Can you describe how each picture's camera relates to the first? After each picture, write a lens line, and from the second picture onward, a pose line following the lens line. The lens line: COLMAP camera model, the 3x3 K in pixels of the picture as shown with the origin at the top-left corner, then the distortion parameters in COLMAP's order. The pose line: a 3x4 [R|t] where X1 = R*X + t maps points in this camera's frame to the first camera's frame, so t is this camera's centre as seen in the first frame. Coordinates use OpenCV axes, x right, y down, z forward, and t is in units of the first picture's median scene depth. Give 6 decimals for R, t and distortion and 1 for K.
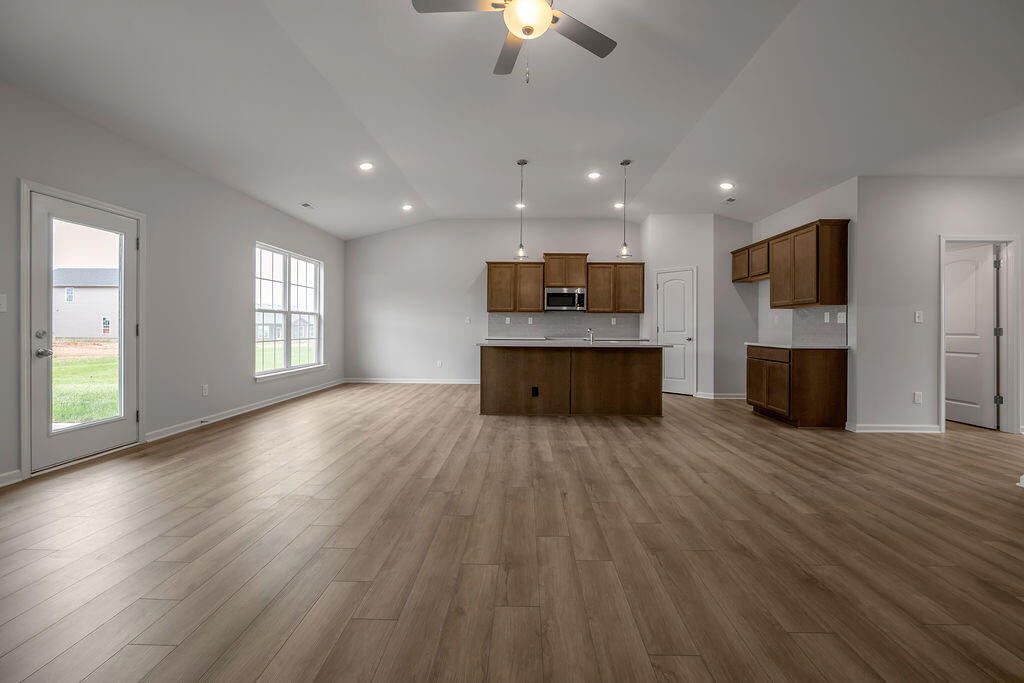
lens RADIAL K [[413.2, 0, 515.2], [0, 413.2, 330.5], [0, 0, 1]] dist [-0.001068, -0.000232]
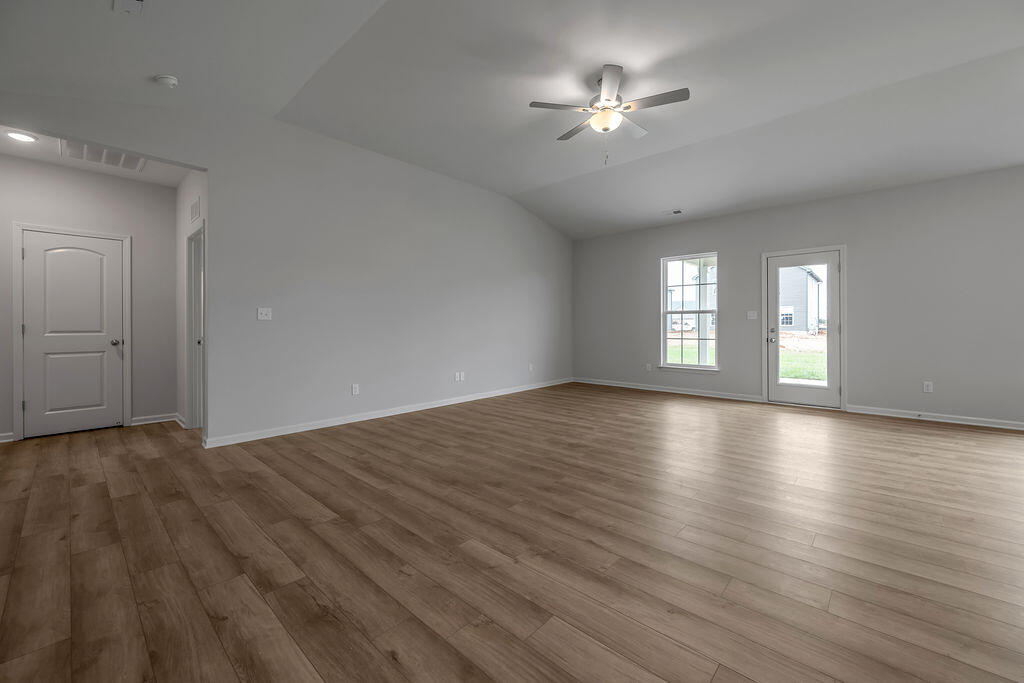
lens RADIAL K [[413.2, 0, 515.2], [0, 413.2, 330.5], [0, 0, 1]] dist [-0.001068, -0.000232]
pose [[-0.664305, 0.004510, -0.747448, 1.258534], [-0.007416, 0.999893, 0.012625, -0.005262], [0.747424, 0.013930, -0.664201, 1.602240]]
